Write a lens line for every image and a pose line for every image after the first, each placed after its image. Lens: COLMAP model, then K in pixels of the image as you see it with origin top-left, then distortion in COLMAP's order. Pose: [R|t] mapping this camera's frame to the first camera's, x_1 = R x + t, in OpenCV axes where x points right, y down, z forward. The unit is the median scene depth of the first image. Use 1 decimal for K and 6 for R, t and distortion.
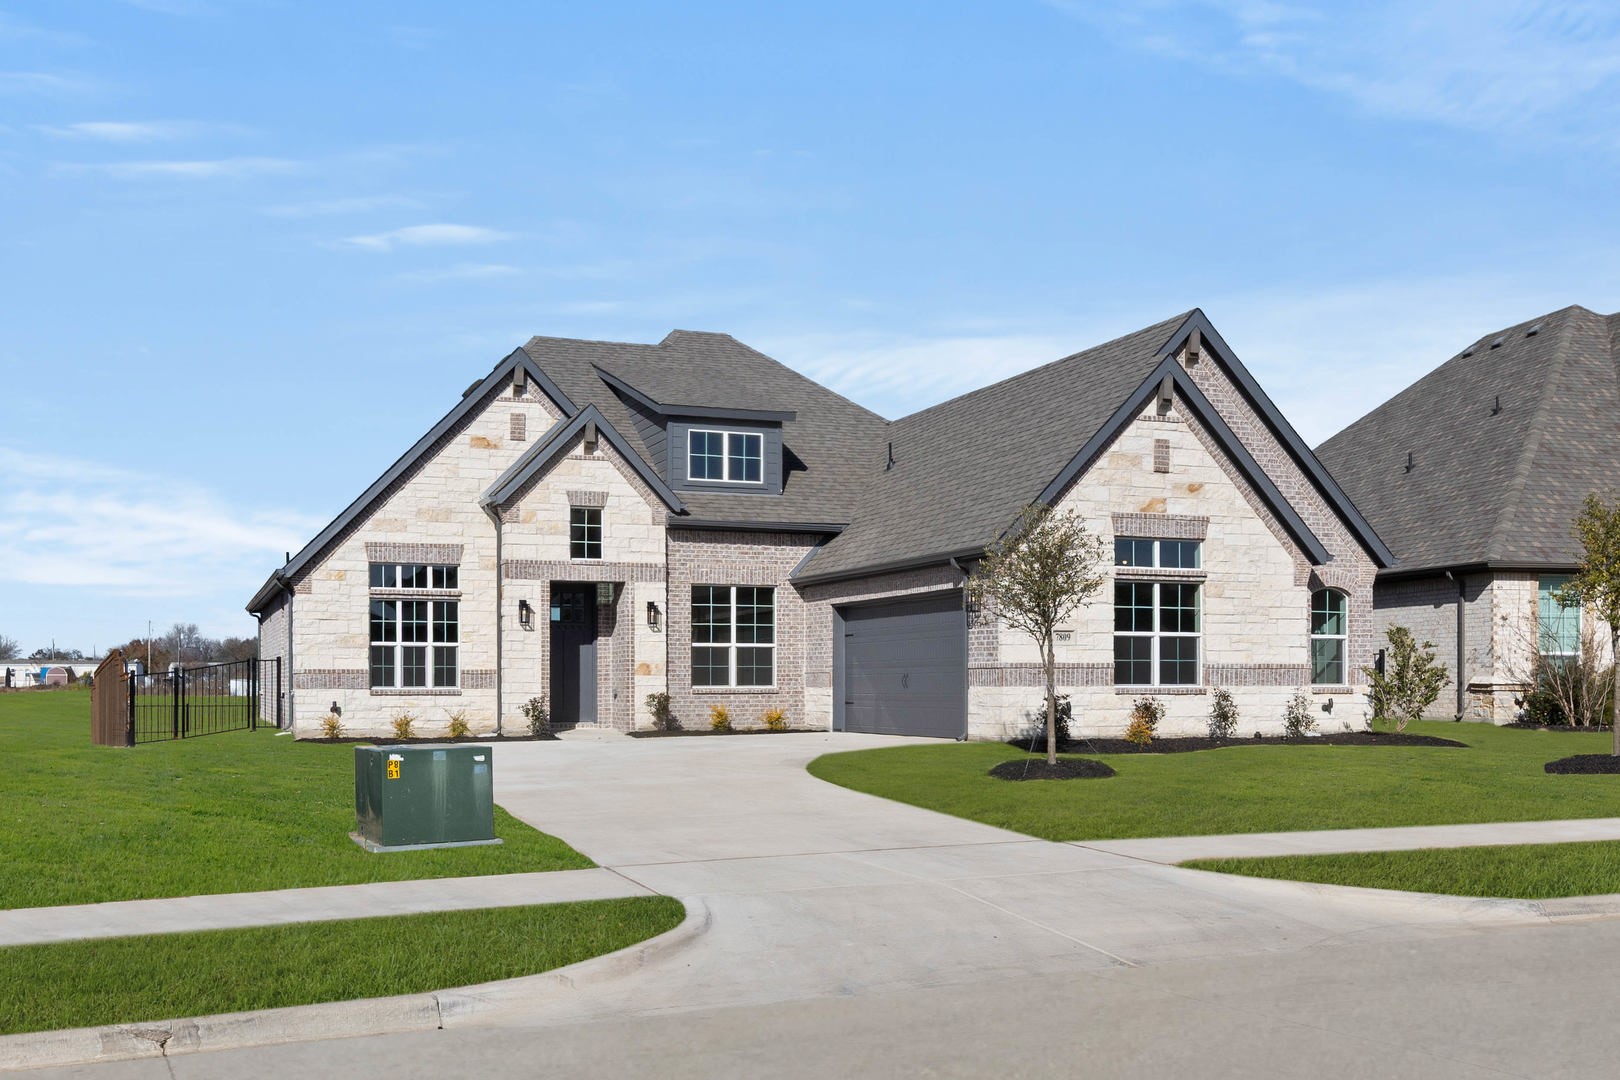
lens RADIAL K [[1046.7, 0, 803.4], [0, 1046.7, 553.8], [0, 0, 1]] dist [0.004189, -0.003477]
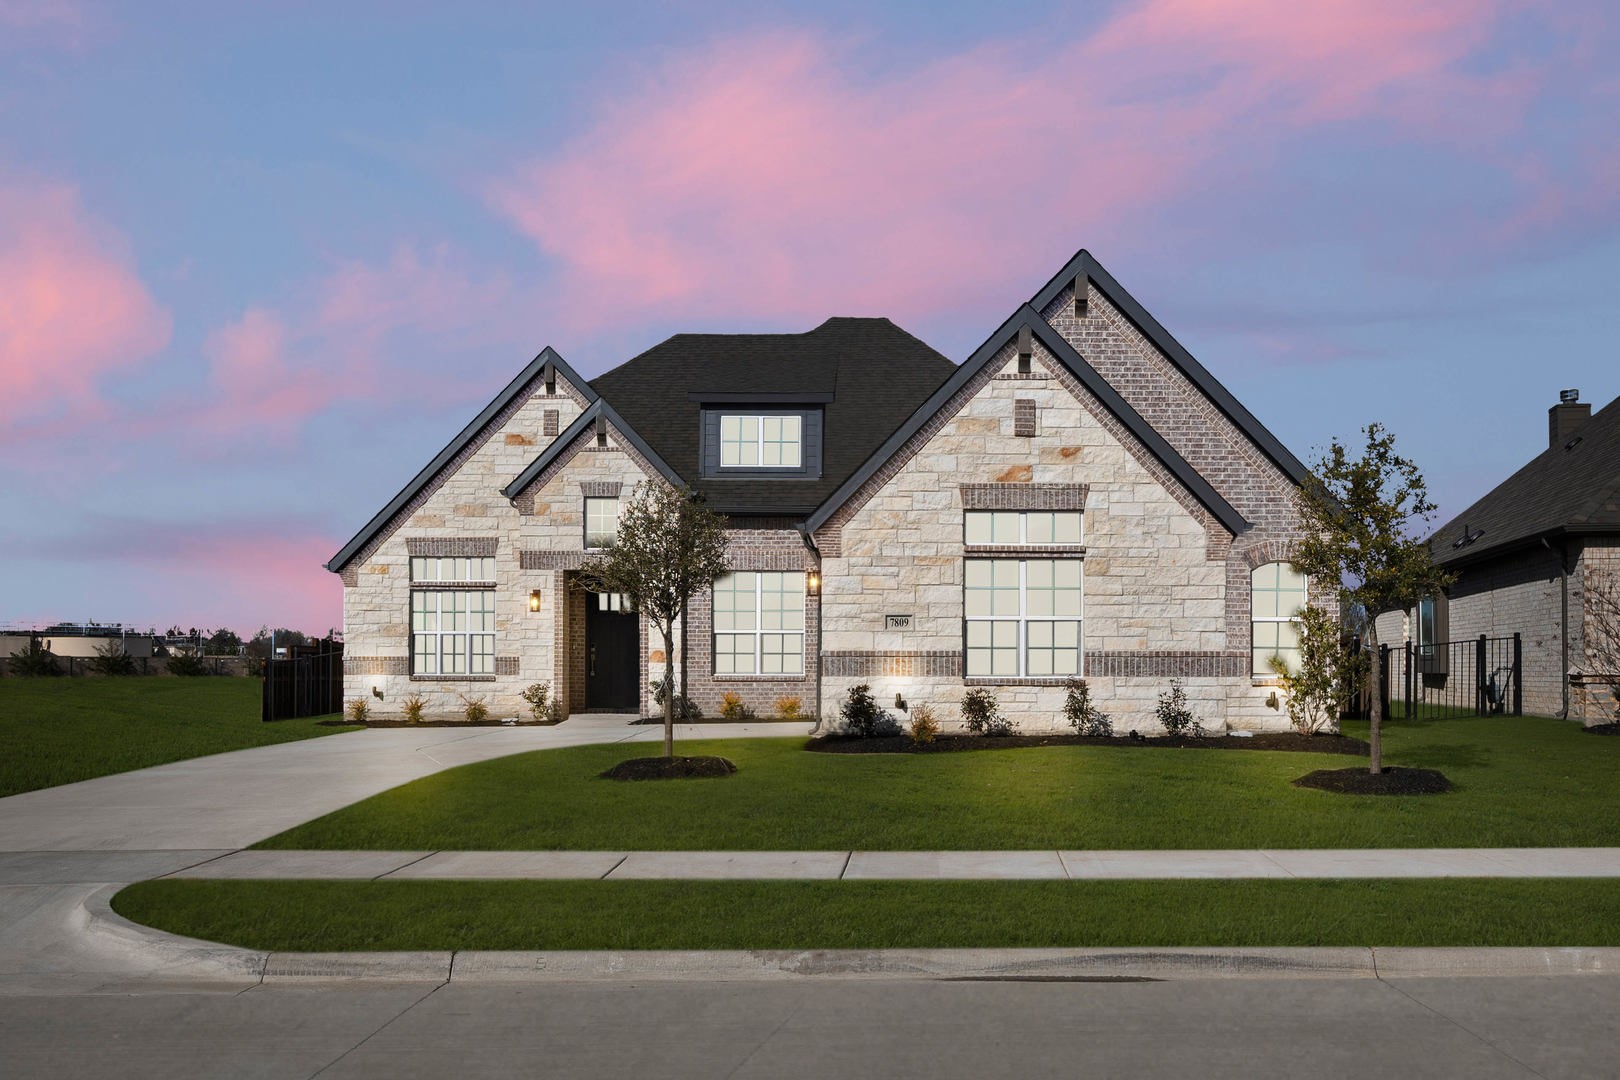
lens RADIAL K [[1046.7, 0, 809.8], [0, 1046.7, 525.9], [0, 0, 1]] dist [0.004189, -0.003477]
pose [[0.970635, -0.029681, -0.238720, 0.358767], [0.026551, 0.999514, -0.016317, 0.007731], [0.239088, 0.009500, 0.970951, 0.087829]]
